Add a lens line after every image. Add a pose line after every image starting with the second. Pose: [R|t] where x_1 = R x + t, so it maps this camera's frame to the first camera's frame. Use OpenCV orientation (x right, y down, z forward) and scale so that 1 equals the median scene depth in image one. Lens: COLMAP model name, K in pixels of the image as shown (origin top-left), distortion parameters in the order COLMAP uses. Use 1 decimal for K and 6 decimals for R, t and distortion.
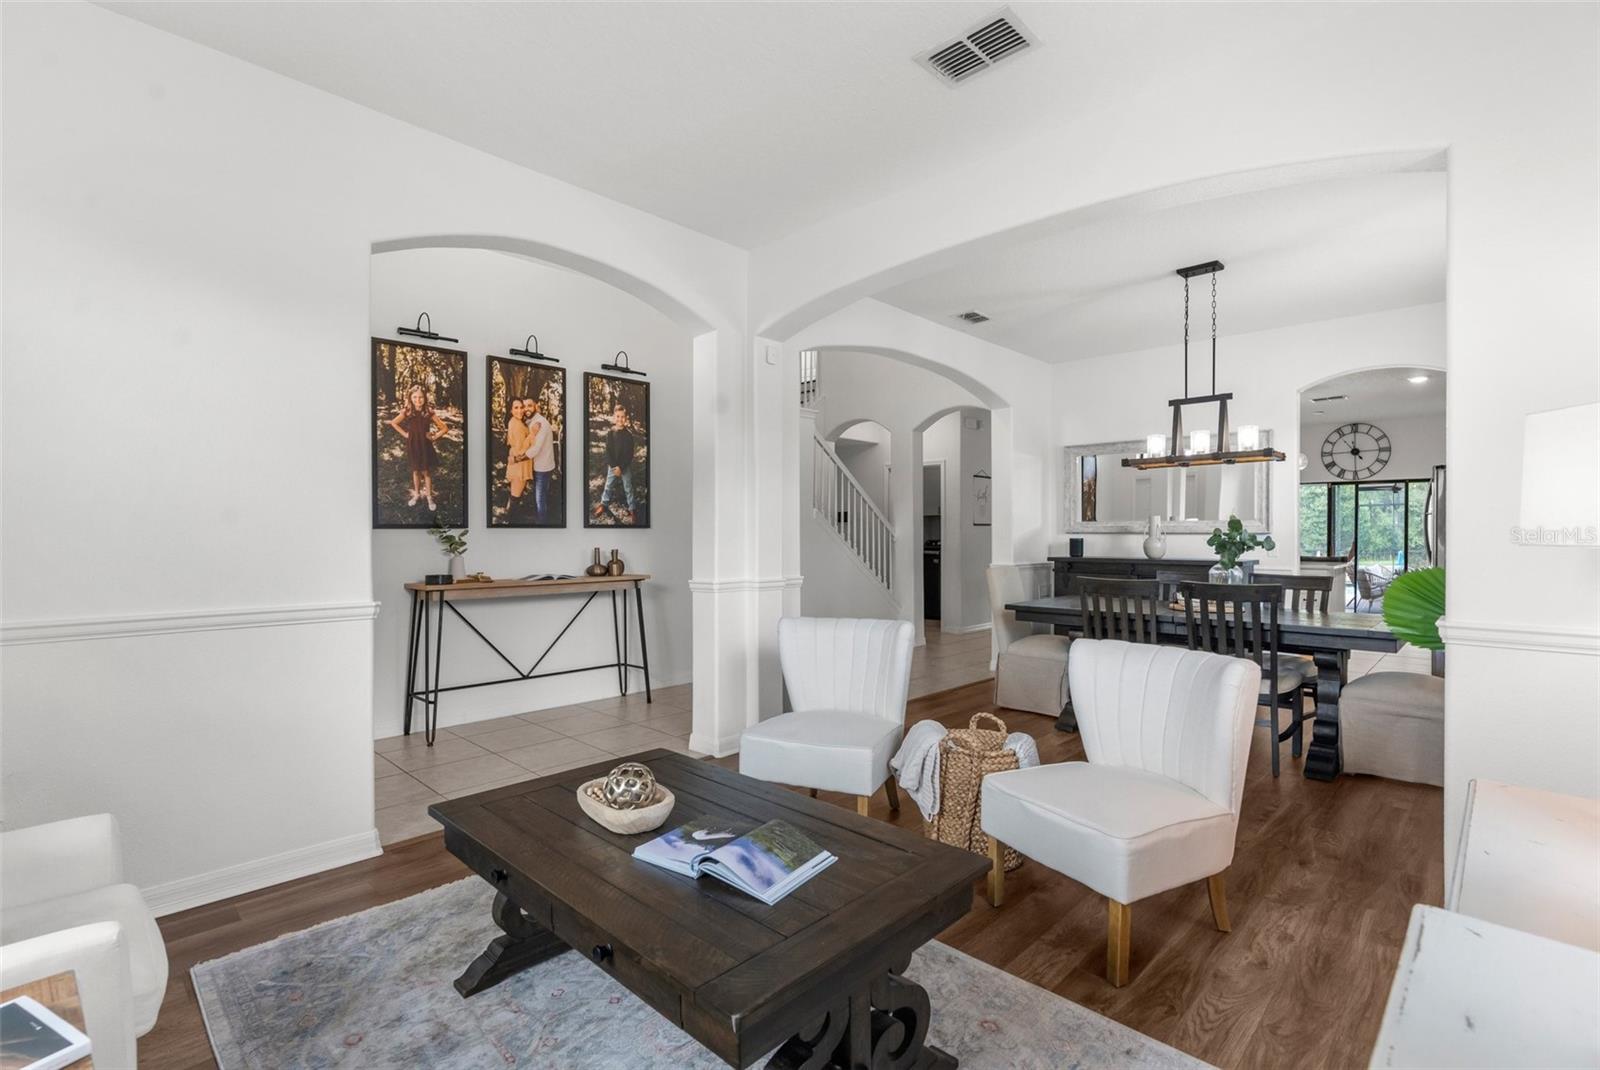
lens RADIAL K [[743.6, 0, 802.5], [0, 743.6, 537.2], [0, 0, 1]] dist [-0.014494, 0.005275]
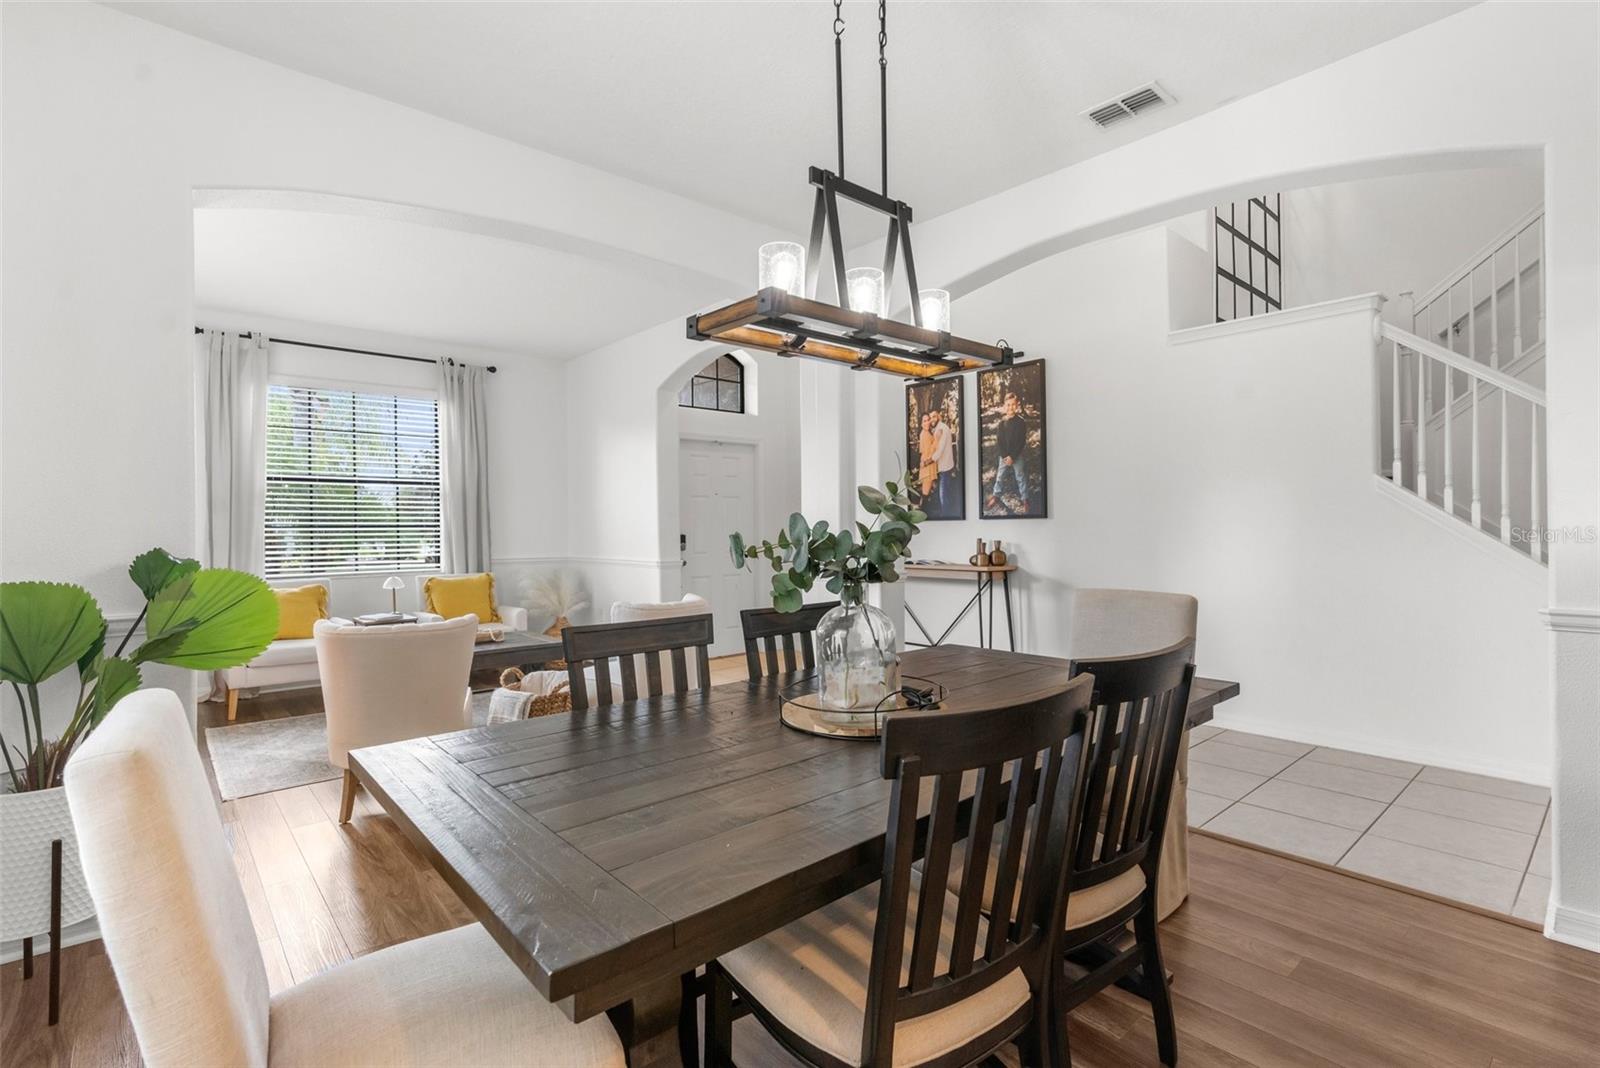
lens RADIAL K [[743.6, 0, 796.4], [0, 743.6, 528.7], [0, 0, 1]] dist [-0.014494, 0.005275]
pose [[-0.082088, 0.002417, -0.996622, 0.773563], [0.002919, 0.999993, 0.002185, -0.002041], [0.996621, -0.002730, -0.082094, 0.818377]]
